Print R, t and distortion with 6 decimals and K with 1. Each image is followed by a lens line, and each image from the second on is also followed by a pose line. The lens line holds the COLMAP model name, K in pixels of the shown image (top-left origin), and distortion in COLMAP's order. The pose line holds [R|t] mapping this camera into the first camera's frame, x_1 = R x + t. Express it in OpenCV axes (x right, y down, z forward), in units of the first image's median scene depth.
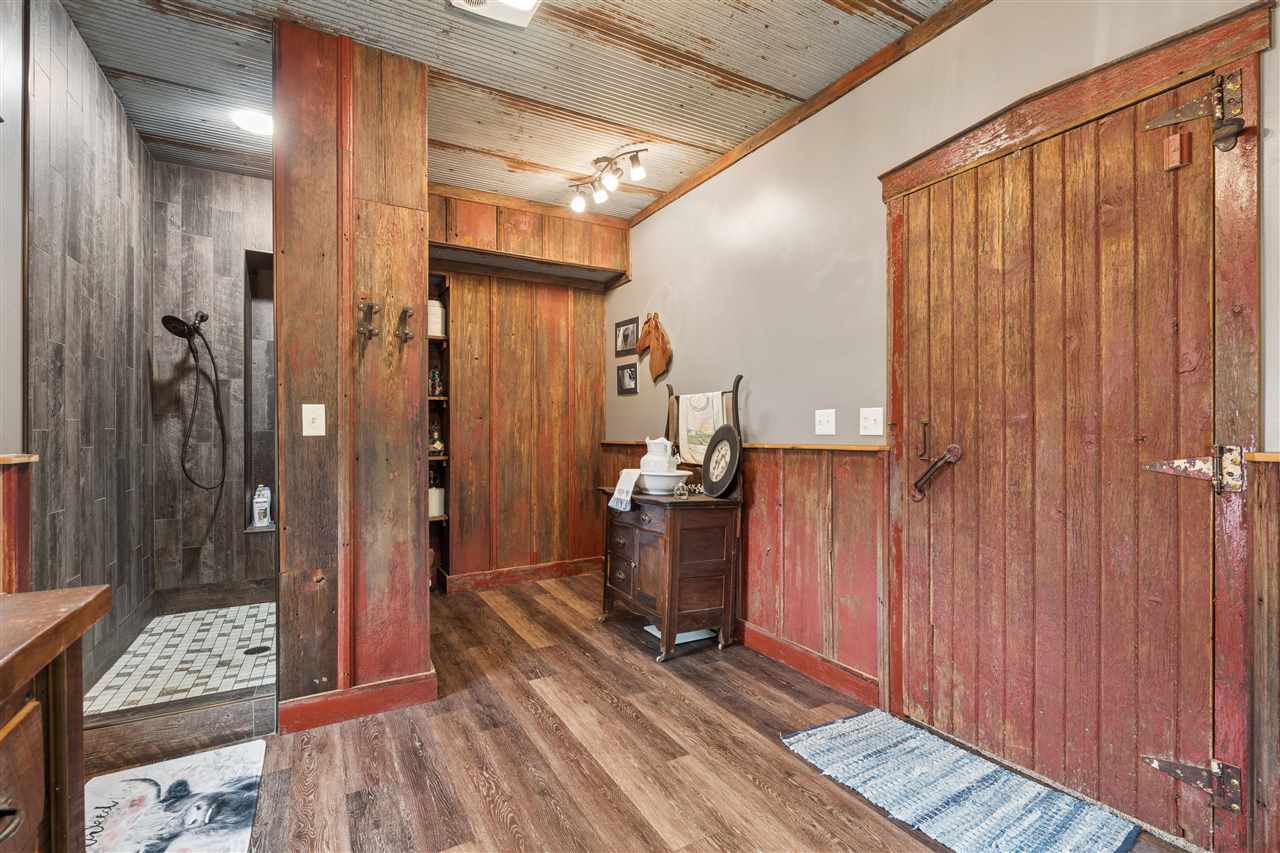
lens RADIAL K [[585.4, 0, 638.4], [0, 585.4, 432.0], [0, 0, 1]] dist [-0.005604, 0.005592]
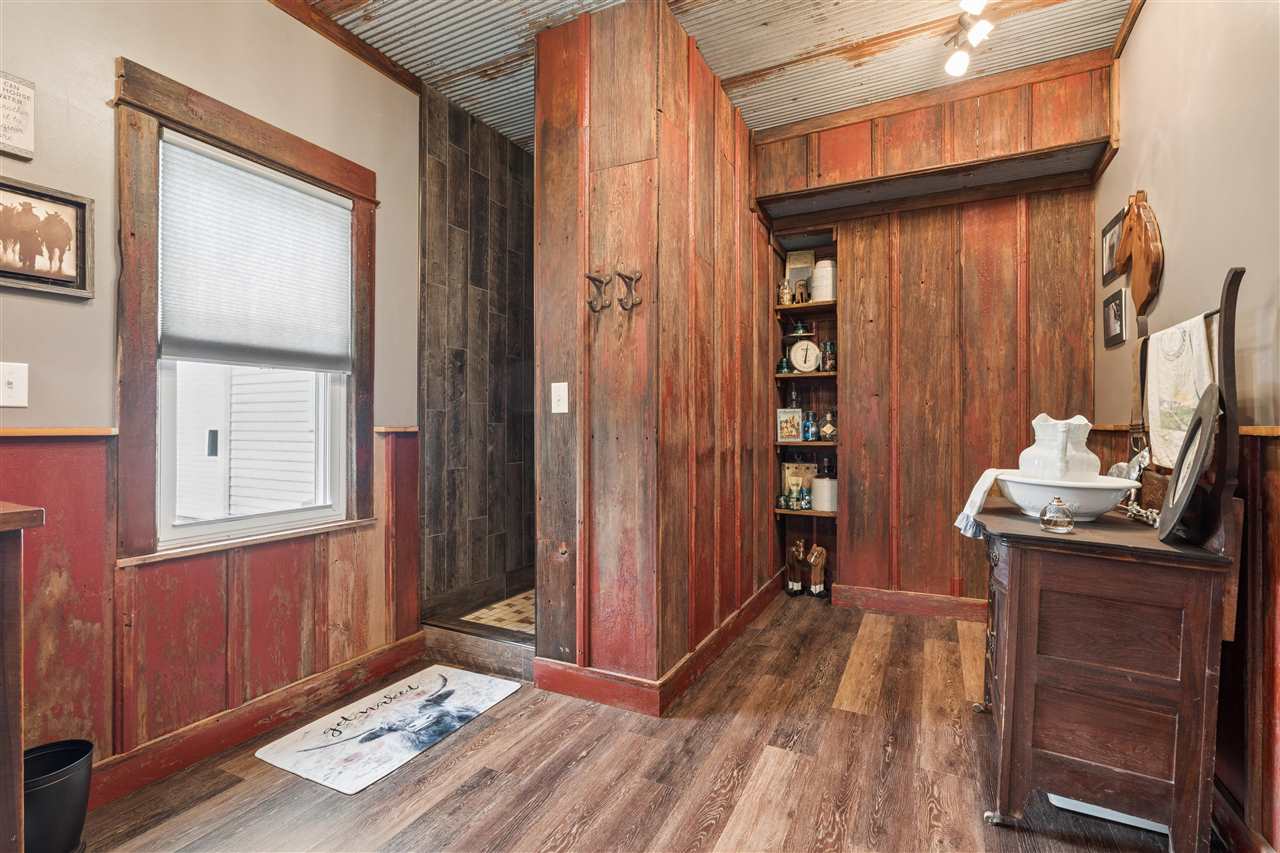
lens RADIAL K [[585.4, 0, 639.0], [0, 585.4, 422.0], [0, 0, 1]] dist [-0.005604, 0.005592]
pose [[0.556846, 0.000320, -0.830616, 0.313936], [0.000557, 1.000000, 0.000759, 0.017609], [0.830615, -0.000885, 0.556846, 0.431034]]
